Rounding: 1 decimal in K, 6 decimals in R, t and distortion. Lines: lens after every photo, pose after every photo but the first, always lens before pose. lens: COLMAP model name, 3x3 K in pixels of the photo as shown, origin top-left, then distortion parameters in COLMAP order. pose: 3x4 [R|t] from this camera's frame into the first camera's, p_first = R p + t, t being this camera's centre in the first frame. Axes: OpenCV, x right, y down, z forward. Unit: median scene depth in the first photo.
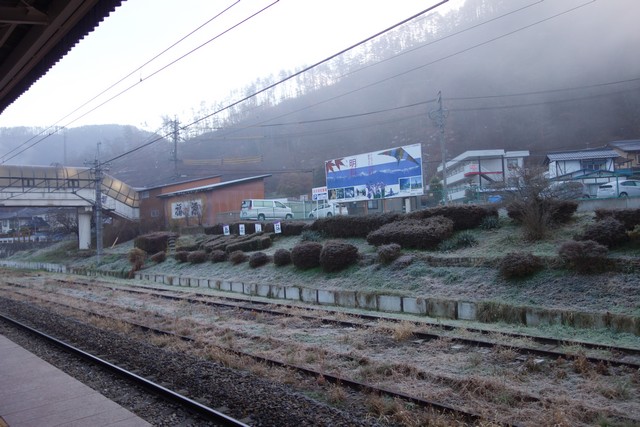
lens RADIAL K [[501.7, 0, 322.6], [0, 501.7, 215.7], [0, 0, 1]] dist [-0.001588, 0.000782]
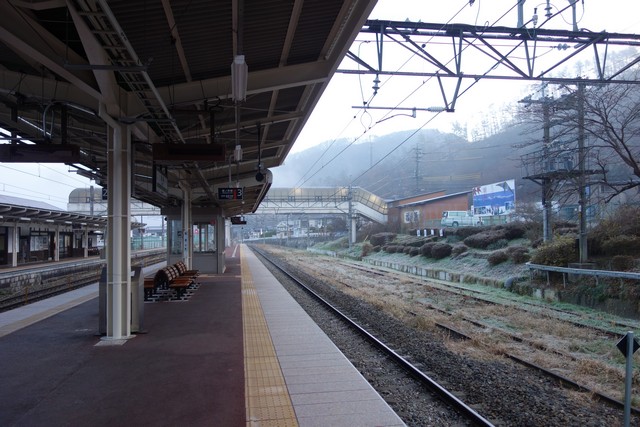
lens RADIAL K [[501.7, 0, 321.5], [0, 501.7, 212.7], [0, 0, 1]] dist [-0.001588, 0.000782]
pose [[0.832962, 0.006602, -0.553291, 0.329178], [-0.008244, 0.999966, -0.000478, -0.023995], [0.553269, 0.004959, 0.832988, -0.341297]]
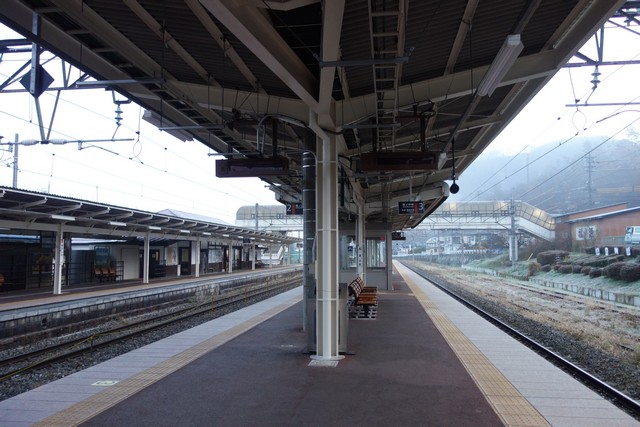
lens RADIAL K [[501.7, 0, 321.3], [0, 501.7, 212.6], [0, 0, 1]] dist [-0.001588, 0.000782]
pose [[0.640055, -0.017419, -0.768132, 0.300587], [-0.008628, 0.999517, -0.029856, -0.023089], [0.768281, 0.025737, 0.639595, -0.344221]]
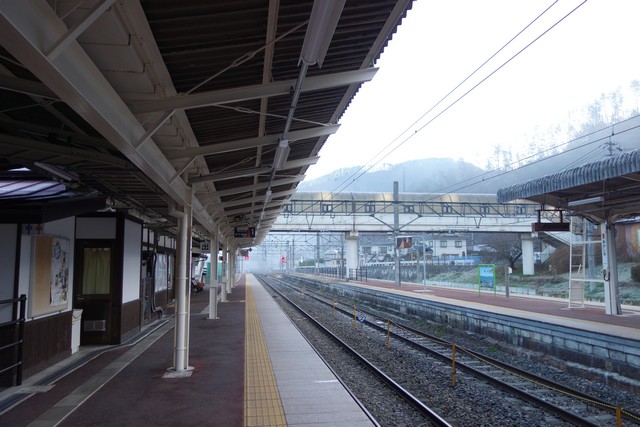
lens RADIAL K [[501.7, 0, 319.0], [0, 501.7, 216.1], [0, 0, 1]] dist [-0.001588, 0.000782]
pose [[0.821105, -0.011677, -0.570657, -0.301440], [-0.021102, 0.998486, -0.050795, 0.011293], [0.570386, 0.053750, 0.819616, -0.101534]]
